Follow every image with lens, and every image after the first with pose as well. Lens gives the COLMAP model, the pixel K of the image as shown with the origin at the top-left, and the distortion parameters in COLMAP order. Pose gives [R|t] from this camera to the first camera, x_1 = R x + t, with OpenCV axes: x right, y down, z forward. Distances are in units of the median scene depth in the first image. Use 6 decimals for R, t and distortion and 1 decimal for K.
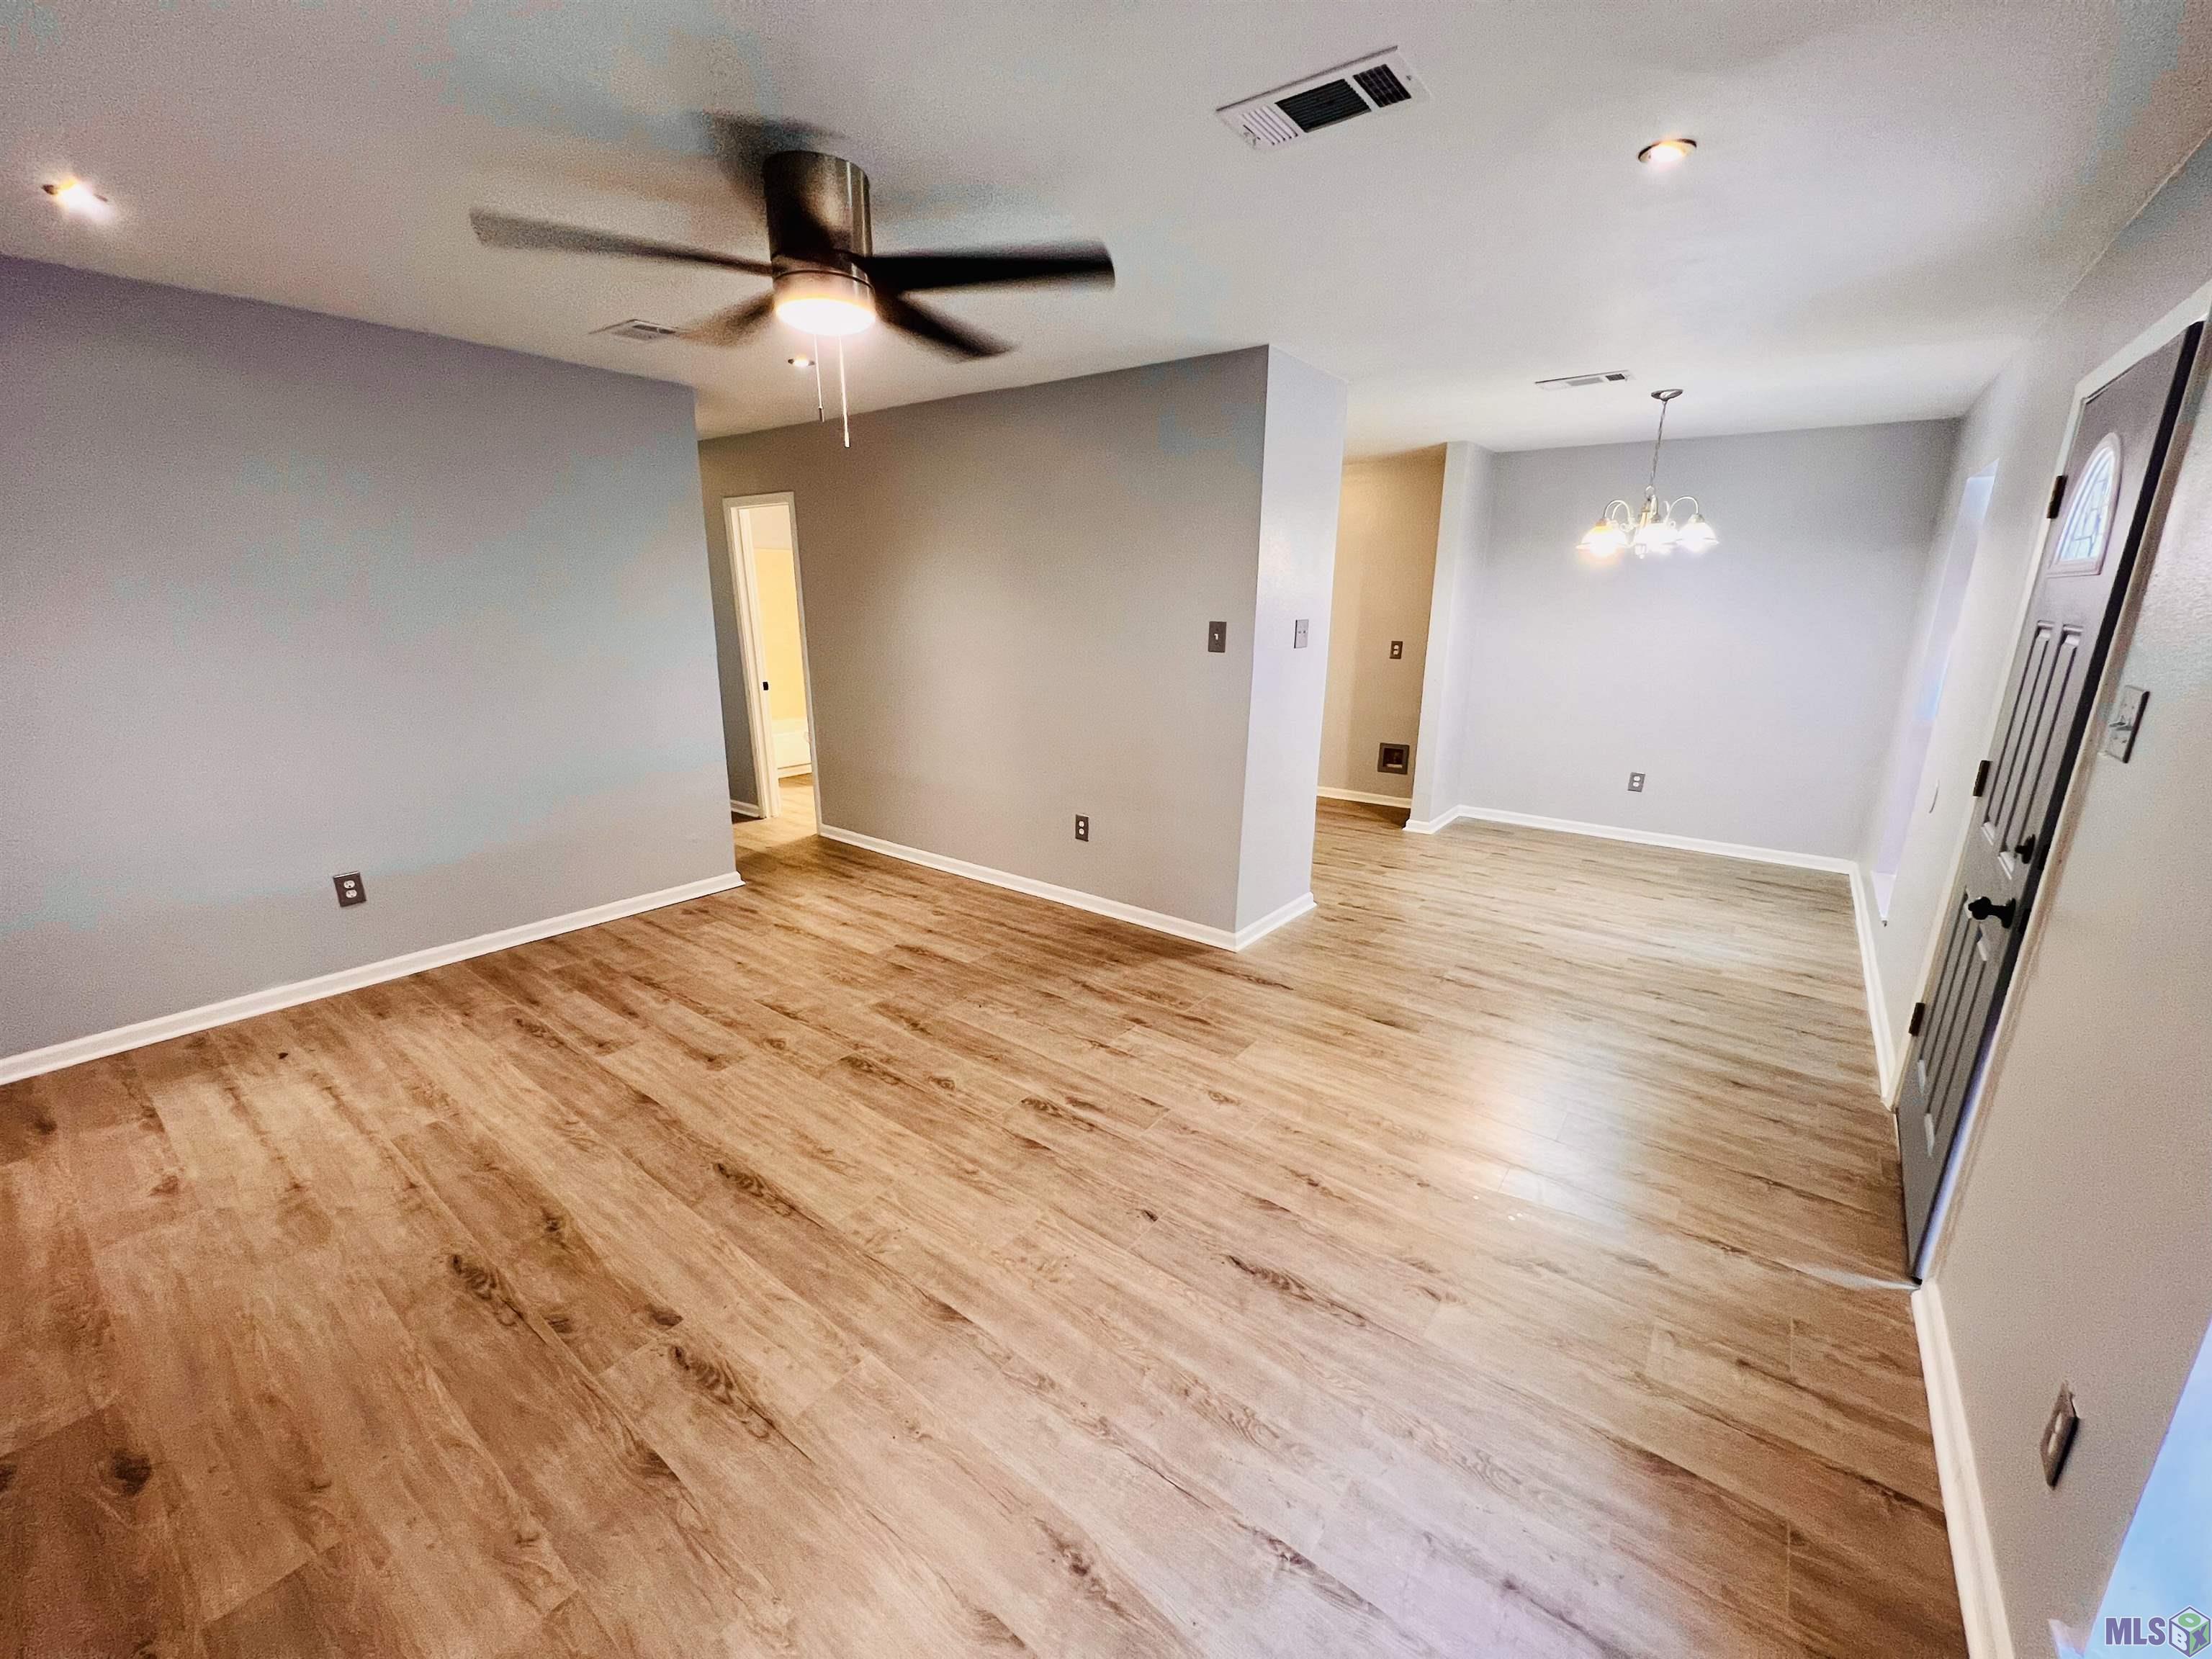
lens RADIAL K [[888.3, 0, 1108.9], [0, 888.3, 829.5], [0, 0, 1]] dist [0.002660, 0.000950]
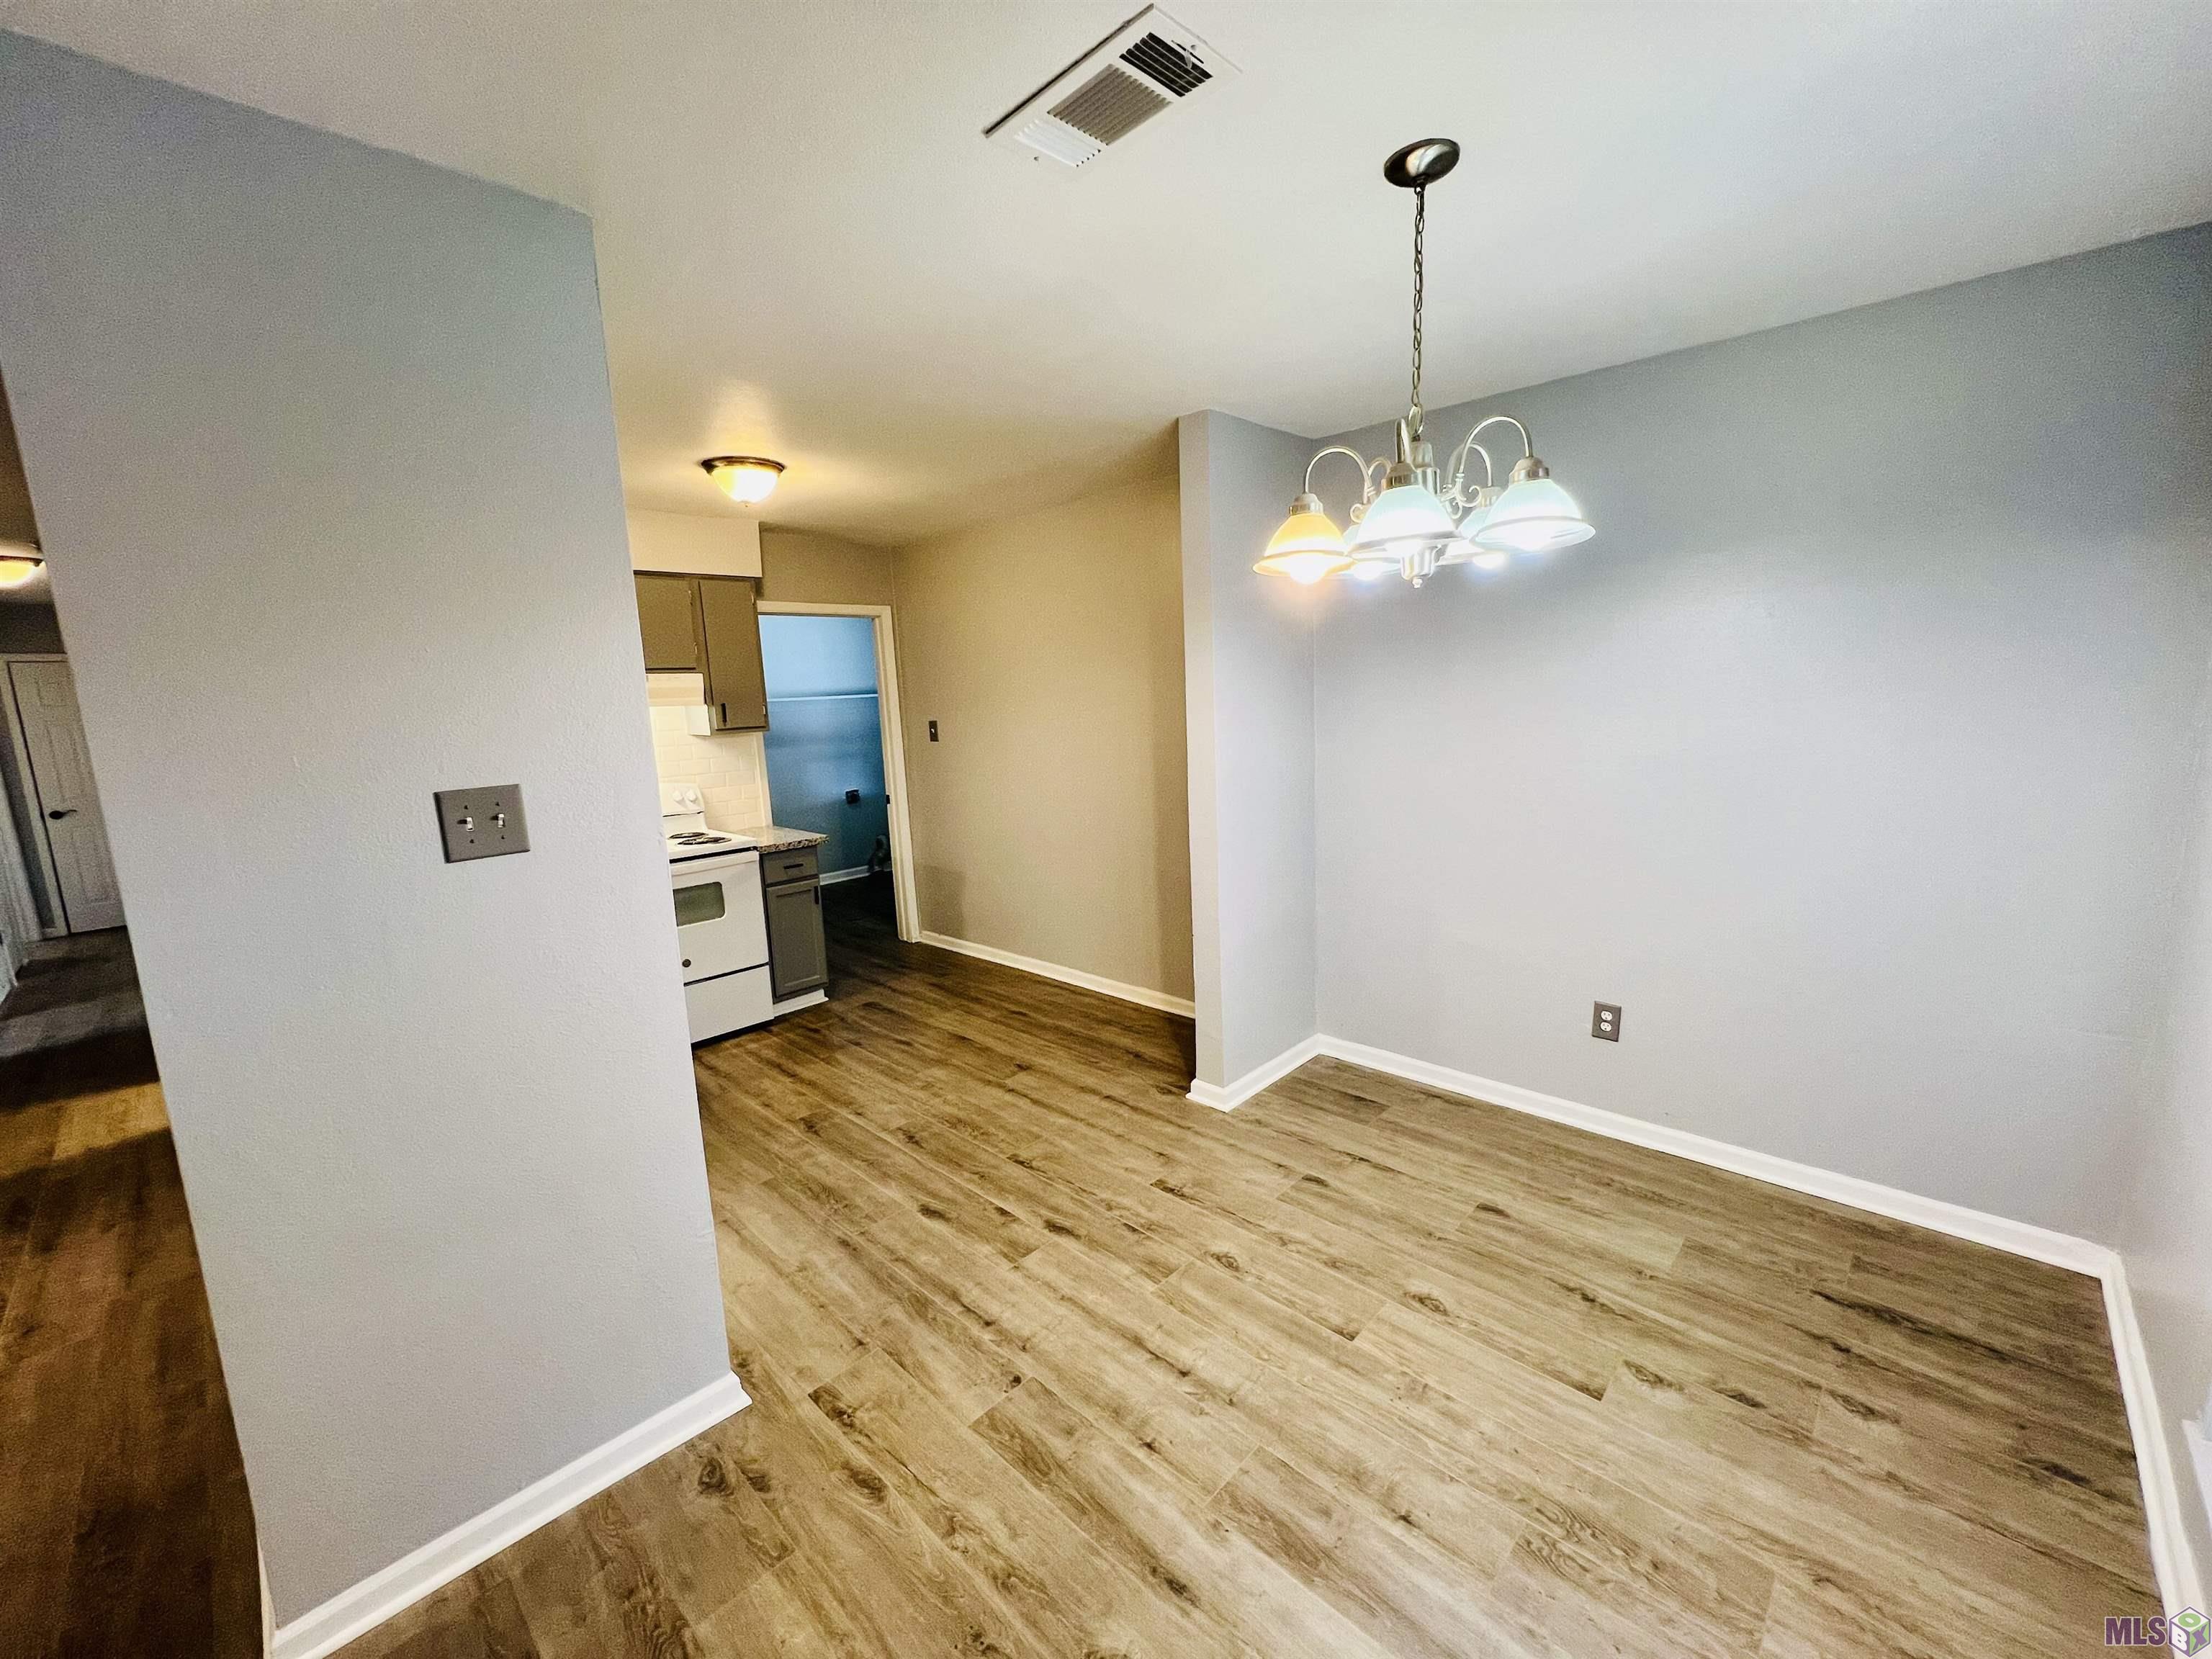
lens RADIAL K [[888.3, 0, 1100.3], [0, 888.3, 837.7], [0, 0, 1]] dist [0.002660, 0.000950]
pose [[0.991746, -0.029433, -0.124795, 0.439956], [0.017863, 0.995521, -0.092841, -0.140546], [0.126969, 0.089846, 0.987829, 0.526359]]
